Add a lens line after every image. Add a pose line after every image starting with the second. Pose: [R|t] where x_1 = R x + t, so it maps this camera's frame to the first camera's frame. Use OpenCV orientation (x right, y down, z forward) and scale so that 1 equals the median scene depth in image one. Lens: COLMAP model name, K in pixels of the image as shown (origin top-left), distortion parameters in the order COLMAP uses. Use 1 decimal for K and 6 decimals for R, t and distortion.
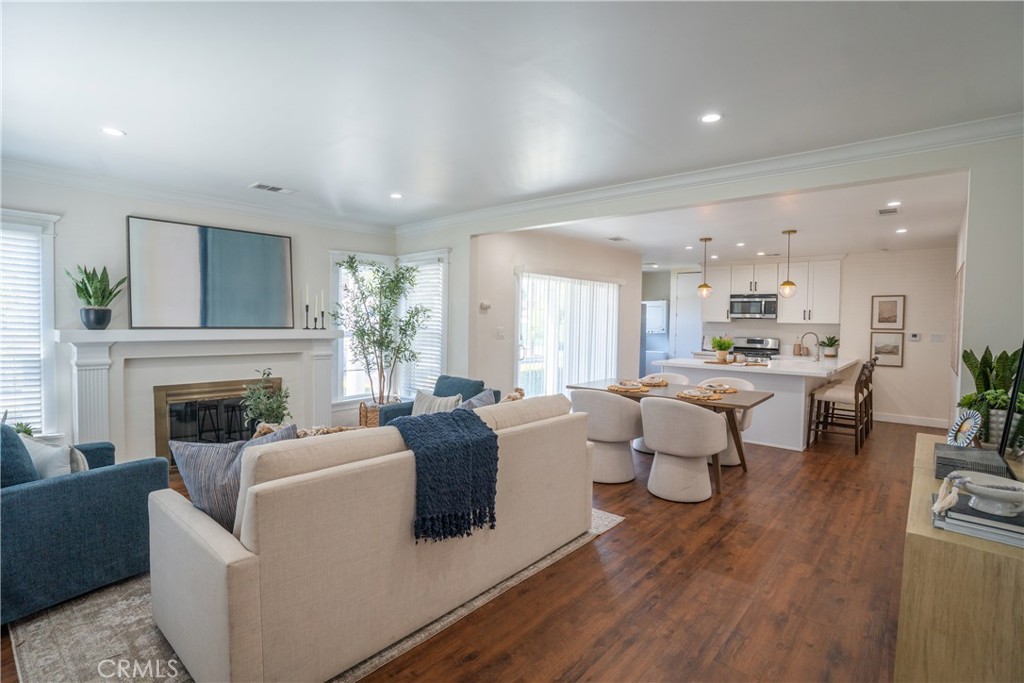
lens RADIAL K [[499.4, 0, 503.2], [0, 499.4, 338.7], [0, 0, 1]] dist [-0.086006, 0.033016]
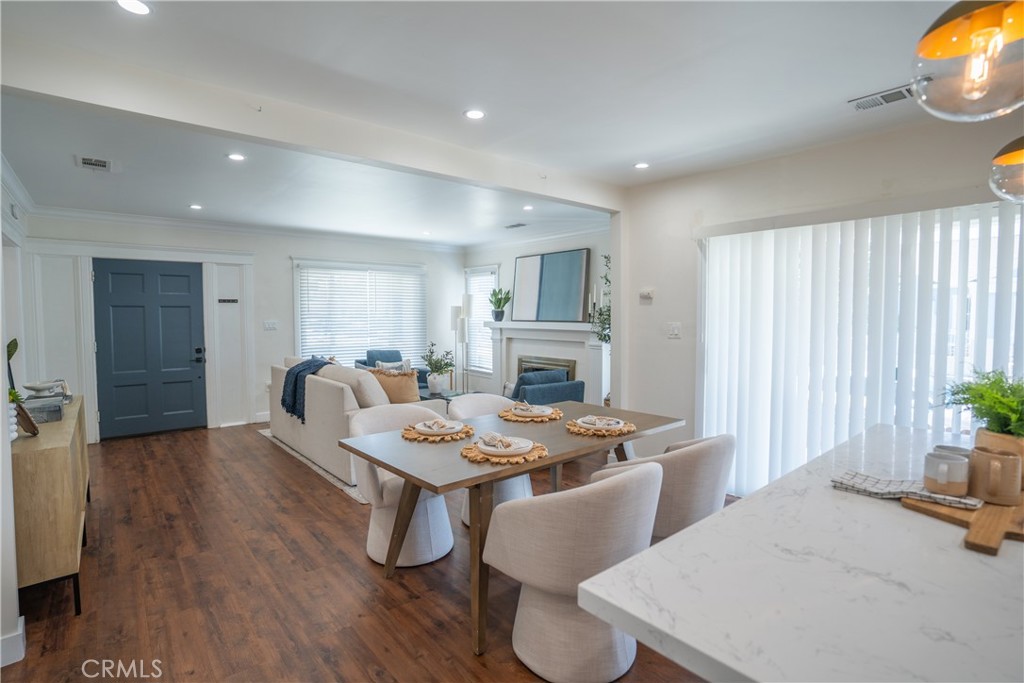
lens RADIAL K [[499.4, 0, 503.2], [0, 499.4, 338.7], [0, 0, 1]] dist [-0.086006, 0.033016]
pose [[-0.150110, 0.031848, -0.988156, 0.600189], [-0.041352, 0.998404, 0.038460, -0.014358], [0.987804, 0.046635, -0.148553, 0.711134]]
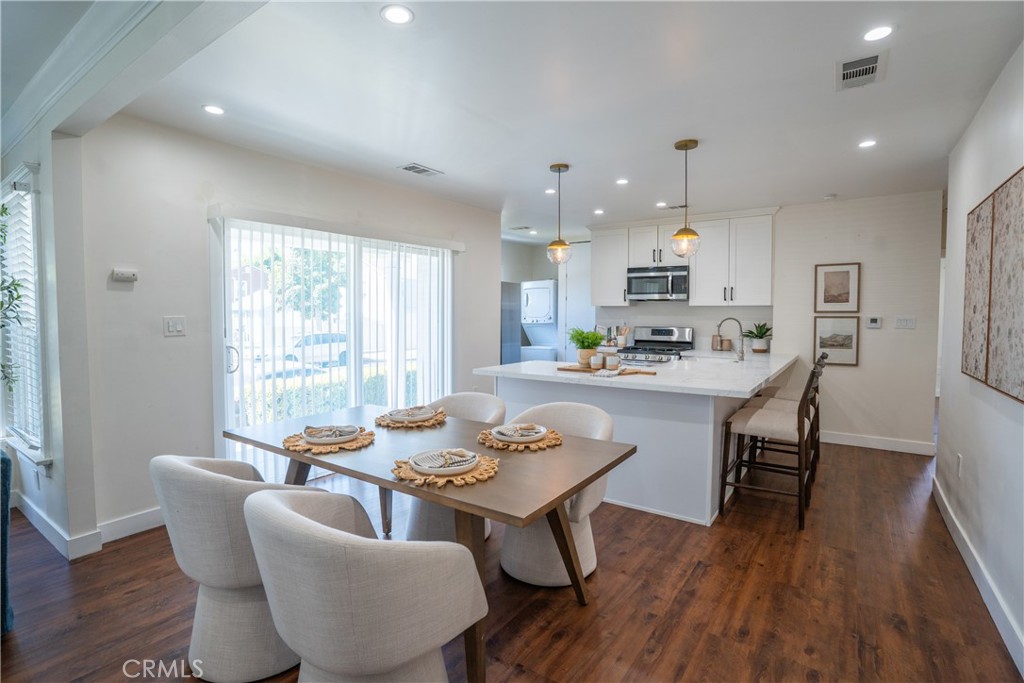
lens RADIAL K [[499.4, 0, 503.2], [0, 499.4, 338.7], [0, 0, 1]] dist [-0.086006, 0.033016]
pose [[0.994391, -0.018339, 0.104163, 0.246922], [0.016818, 0.999739, 0.015458, 0.000092], [-0.104420, -0.013620, 0.994440, 0.353472]]
